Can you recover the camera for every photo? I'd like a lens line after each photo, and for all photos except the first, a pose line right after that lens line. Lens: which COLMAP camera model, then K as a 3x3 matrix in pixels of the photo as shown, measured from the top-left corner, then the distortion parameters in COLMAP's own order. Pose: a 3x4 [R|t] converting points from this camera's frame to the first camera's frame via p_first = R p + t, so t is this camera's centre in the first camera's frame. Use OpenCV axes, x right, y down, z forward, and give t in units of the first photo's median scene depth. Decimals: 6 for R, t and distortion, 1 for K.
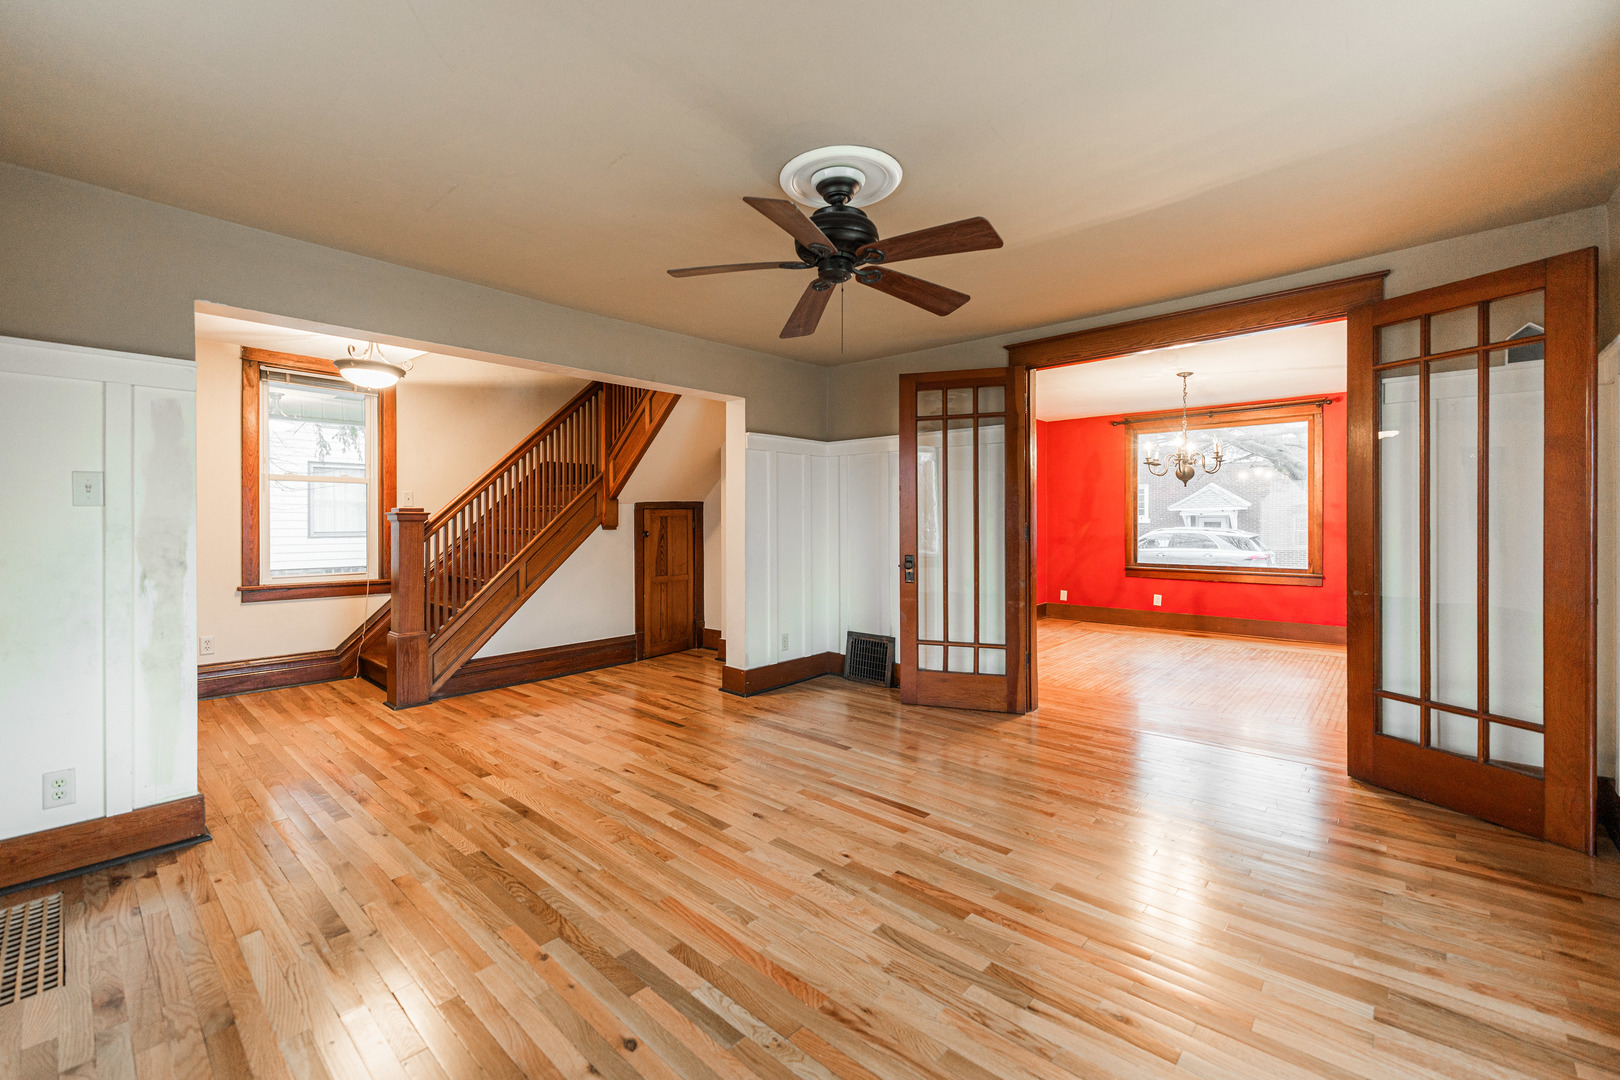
lens RADIAL K [[667.7, 0, 775.2], [0, 667.7, 522.8], [0, 0, 1]] dist [0.001163, -0.000678]
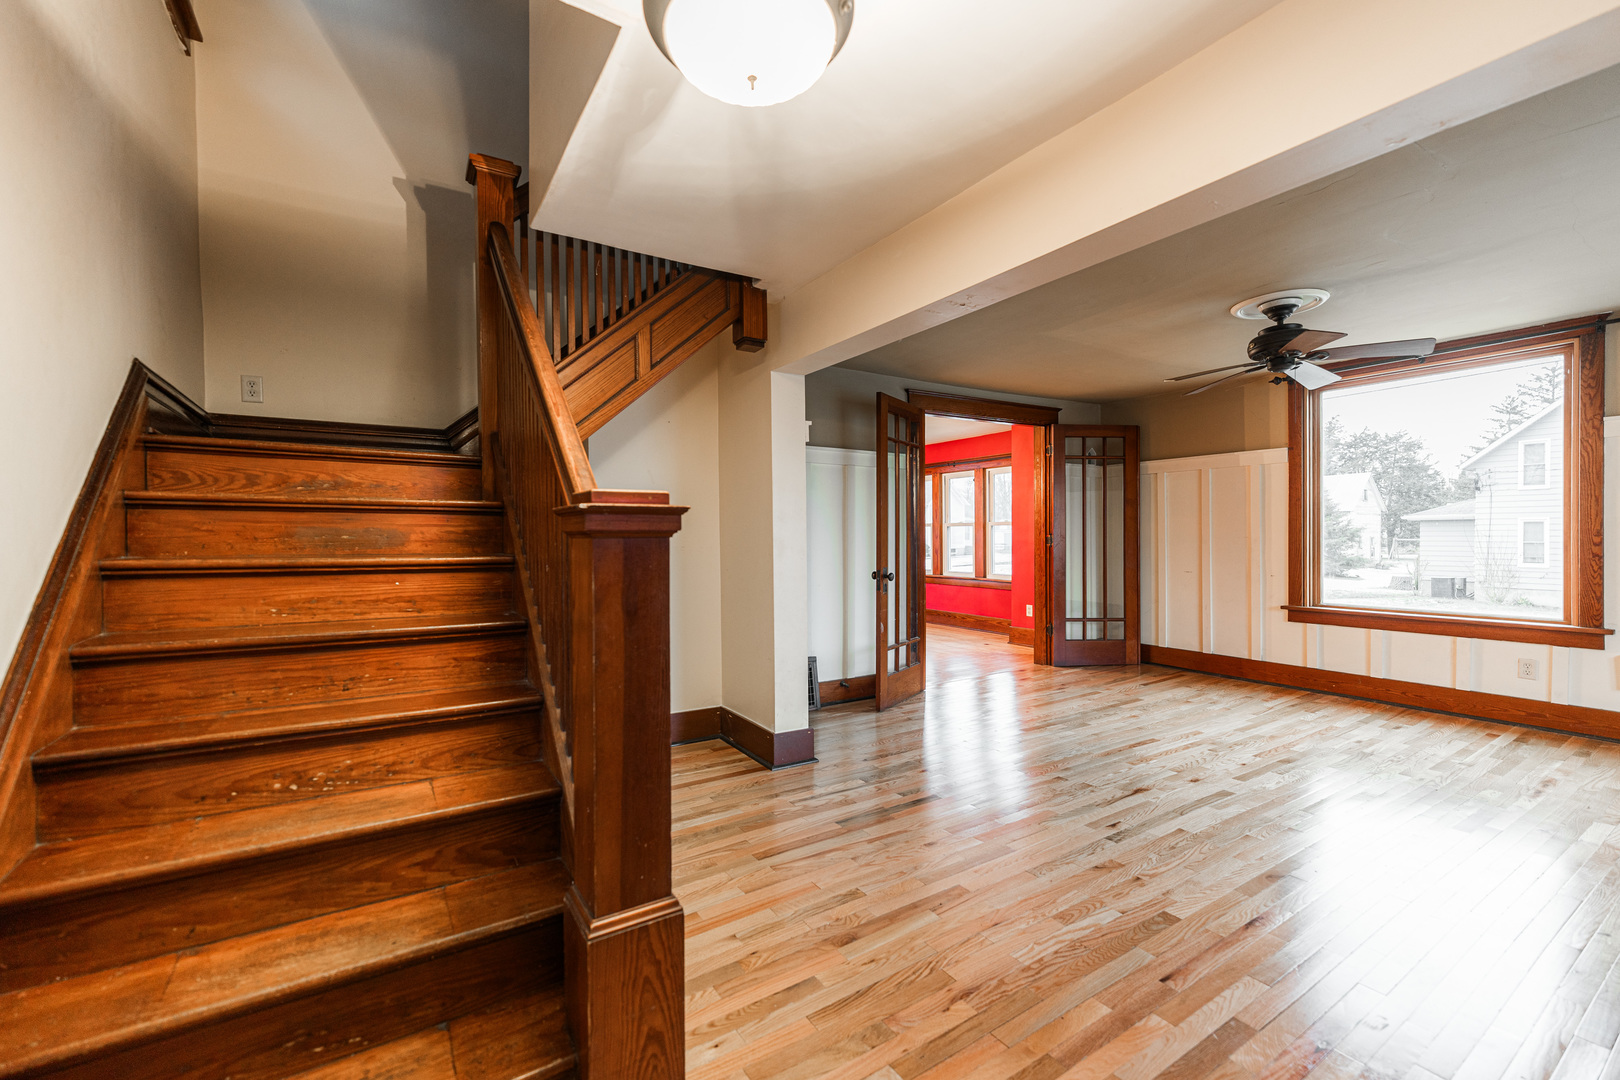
lens RADIAL K [[667.7, 0, 813.3], [0, 667.7, 539.3], [0, 0, 1]] dist [0.001163, -0.000678]
pose [[0.251168, -0.004227, 0.967934, -1.298224], [0.010606, 0.999942, 0.001615, 0.002819], [-0.967885, 0.009860, 0.251199, 1.314313]]
